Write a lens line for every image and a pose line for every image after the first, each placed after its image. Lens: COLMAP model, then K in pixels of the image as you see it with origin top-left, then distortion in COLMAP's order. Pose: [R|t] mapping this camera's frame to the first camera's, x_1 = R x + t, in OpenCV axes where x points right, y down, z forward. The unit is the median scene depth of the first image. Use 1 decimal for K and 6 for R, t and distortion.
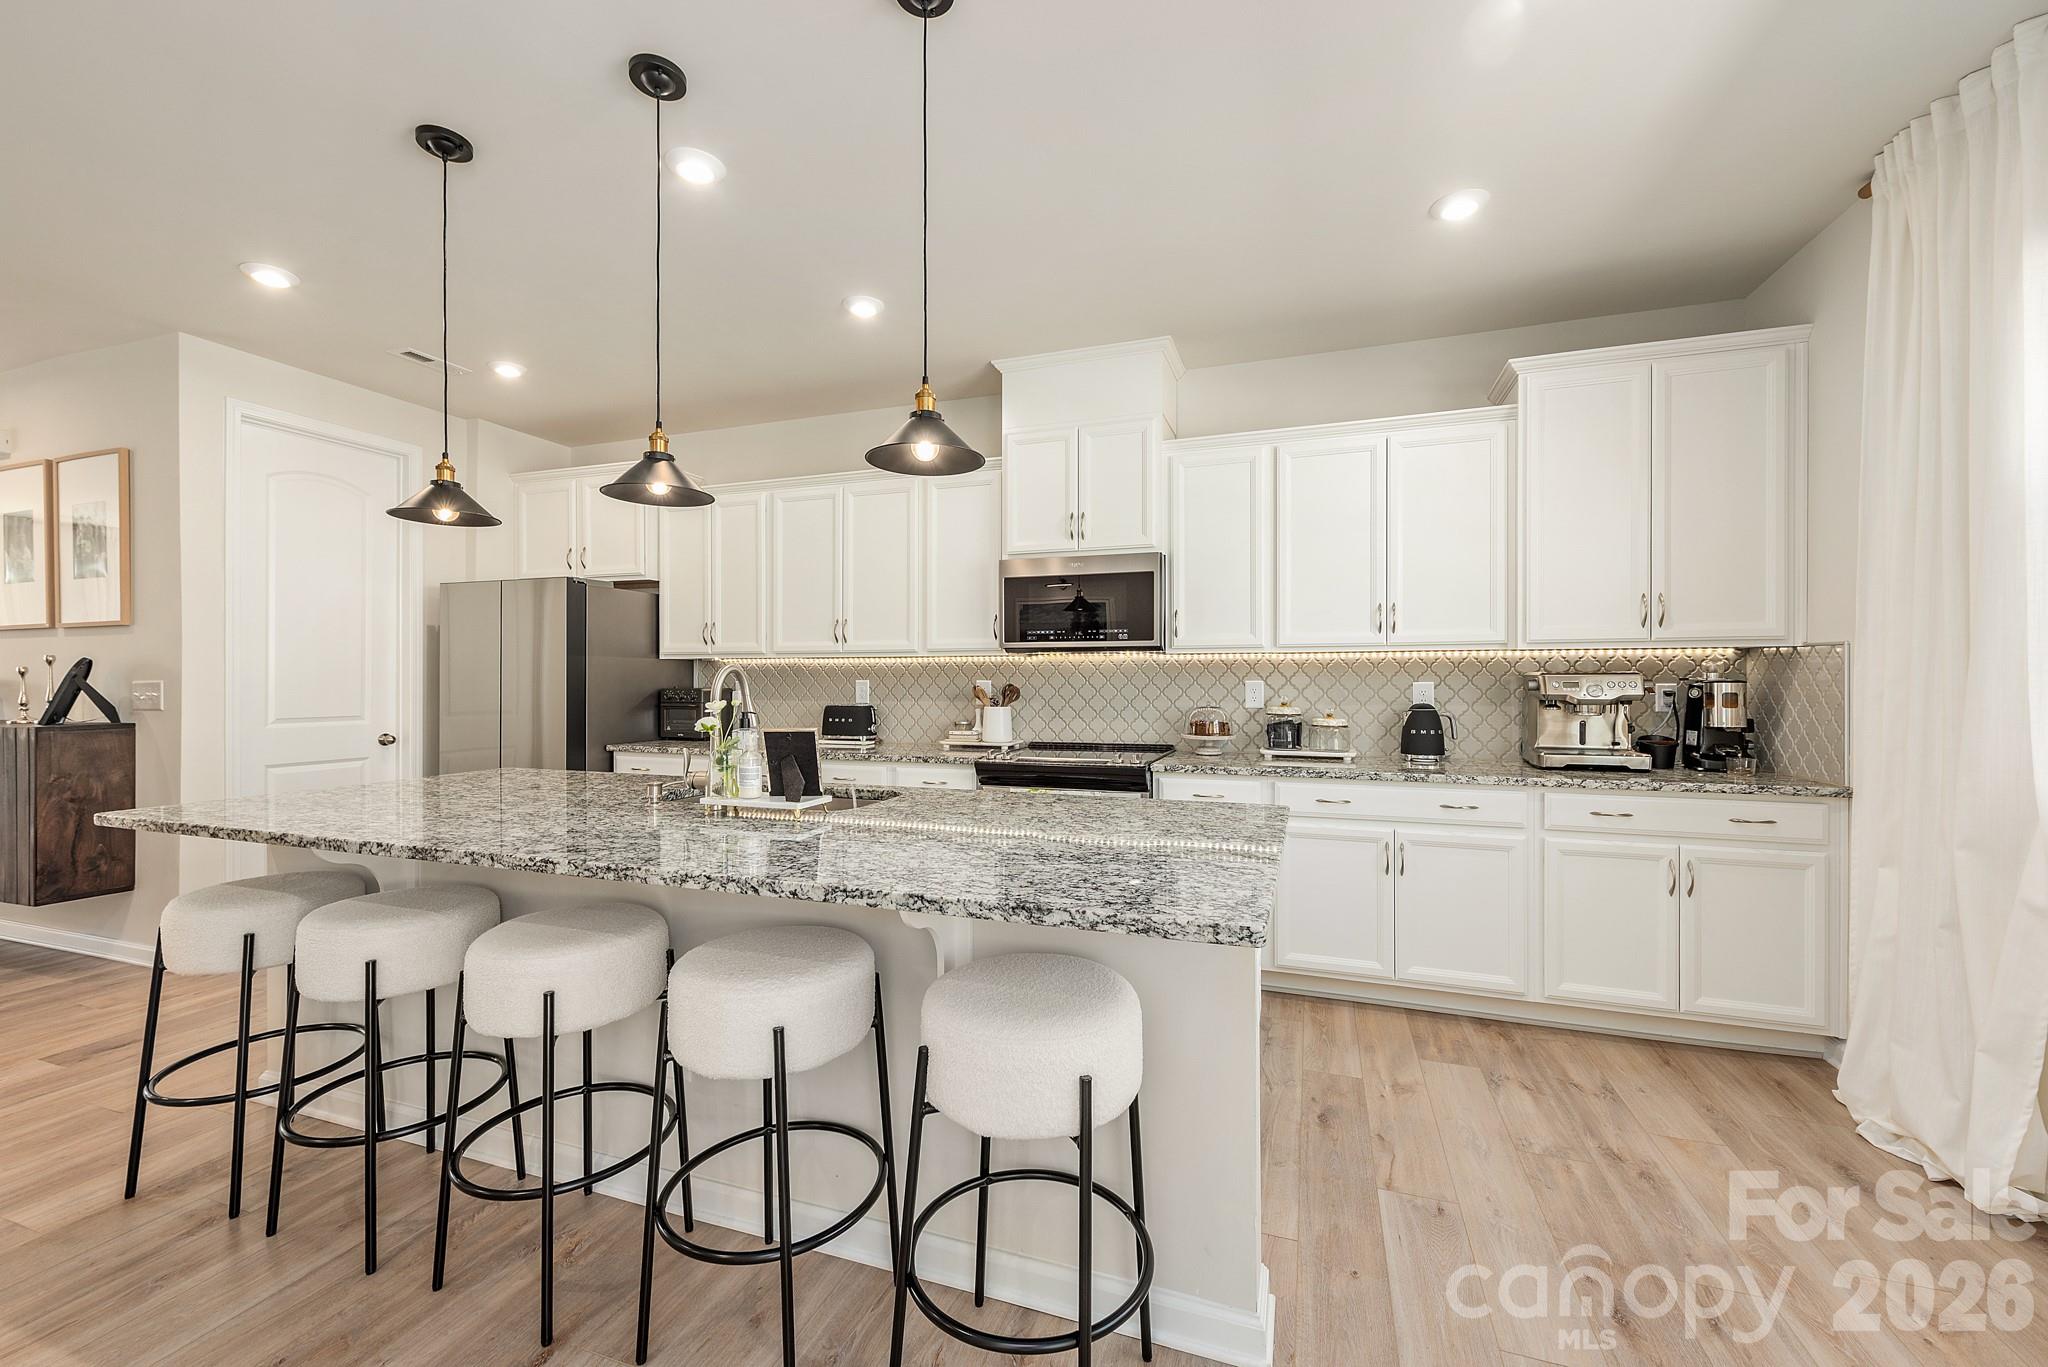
lens RADIAL K [[801.3, 0, 1086.8], [0, 801.3, 692.3], [0, 0, 1]] dist [0.010485, -0.002425]
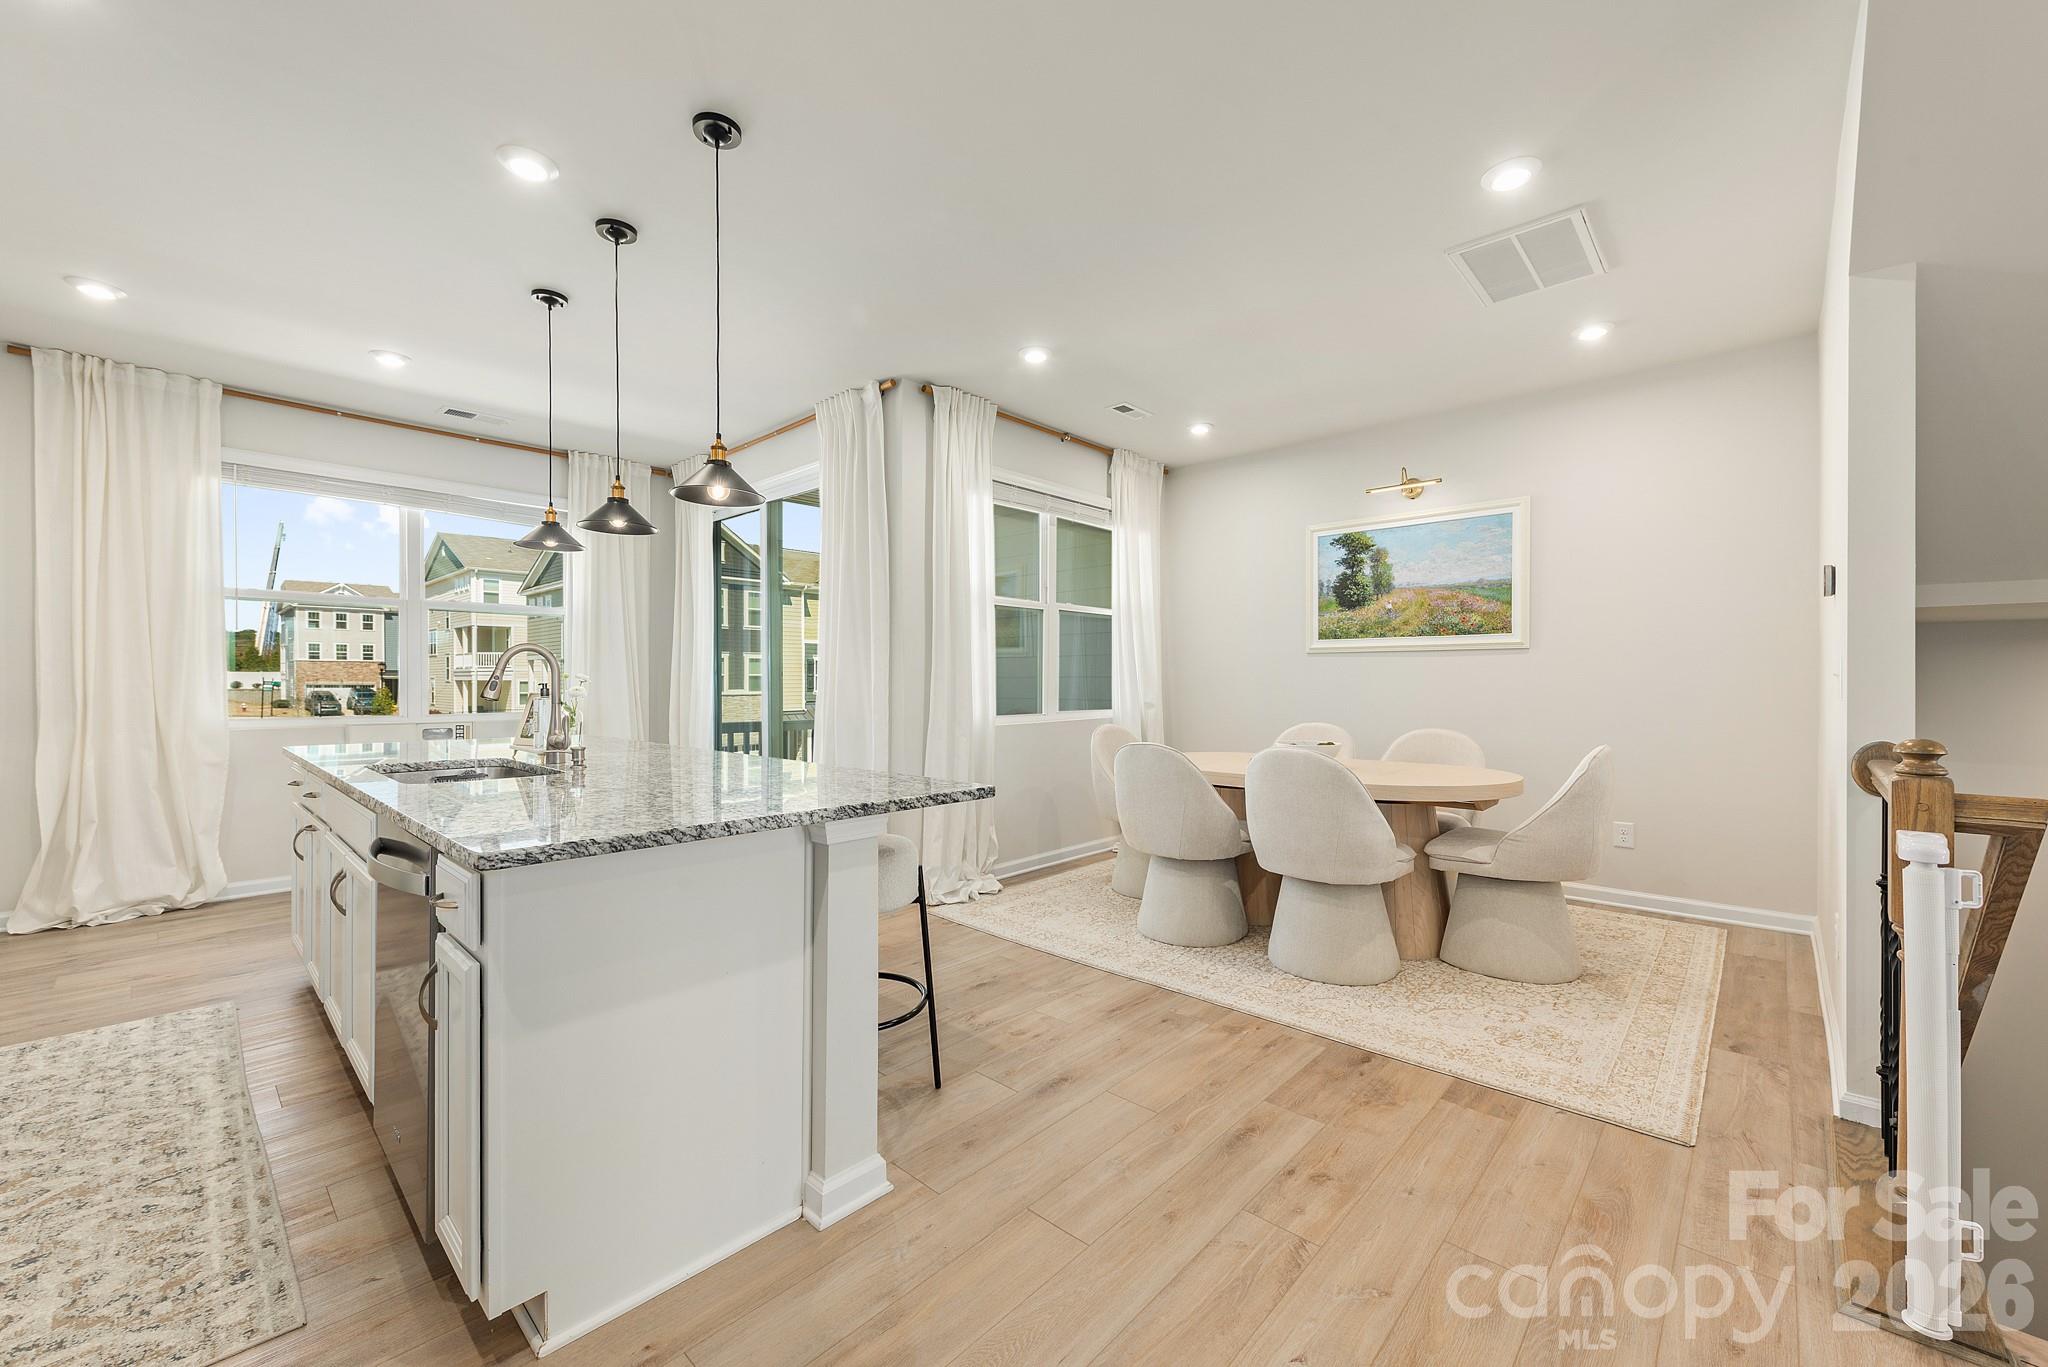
lens RADIAL K [[801.3, 0, 1031.6], [0, 801.3, 681.5], [0, 0, 1]] dist [0.010485, -0.002425]
pose [[-0.915623, -0.003819, 0.402019, -0.955524], [-0.006087, 0.999972, -0.004363, 0.001469], [-0.401991, -0.006442, -0.915621, 1.052587]]
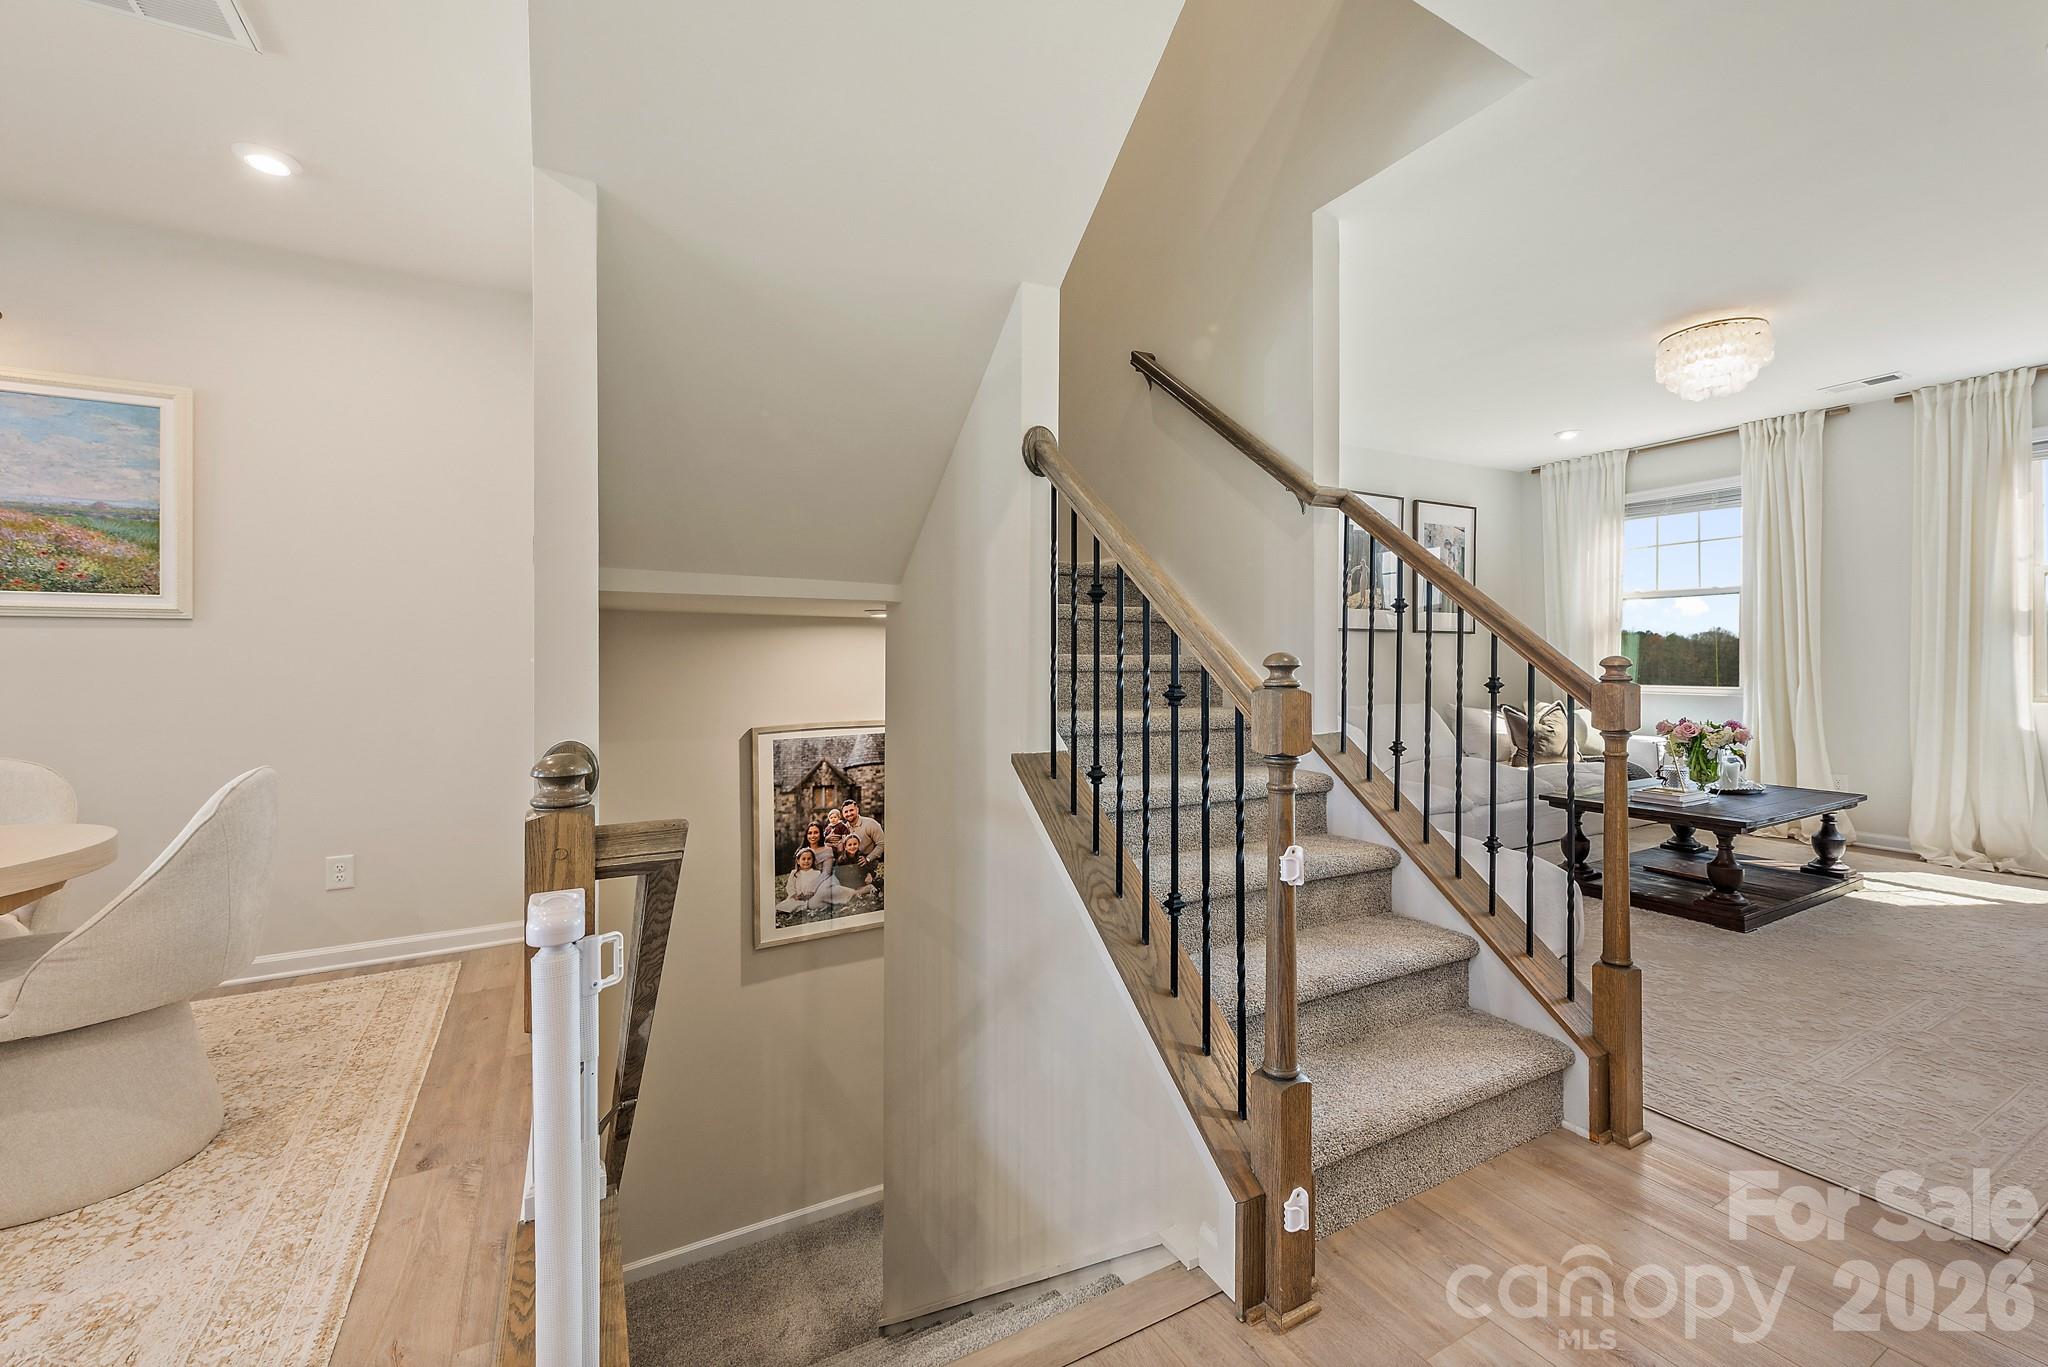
lens RADIAL K [[831.5, 0, 1034.0], [0, 831.5, 659.3], [0, 0, 1]] dist [0.010388, -0.002148]
pose [[-0.667334, -0.001334, -0.744758, -1.085961], [0.008641, 0.999917, -0.009534, -0.002702], [0.744709, -0.012798, -0.667267, 0.833028]]
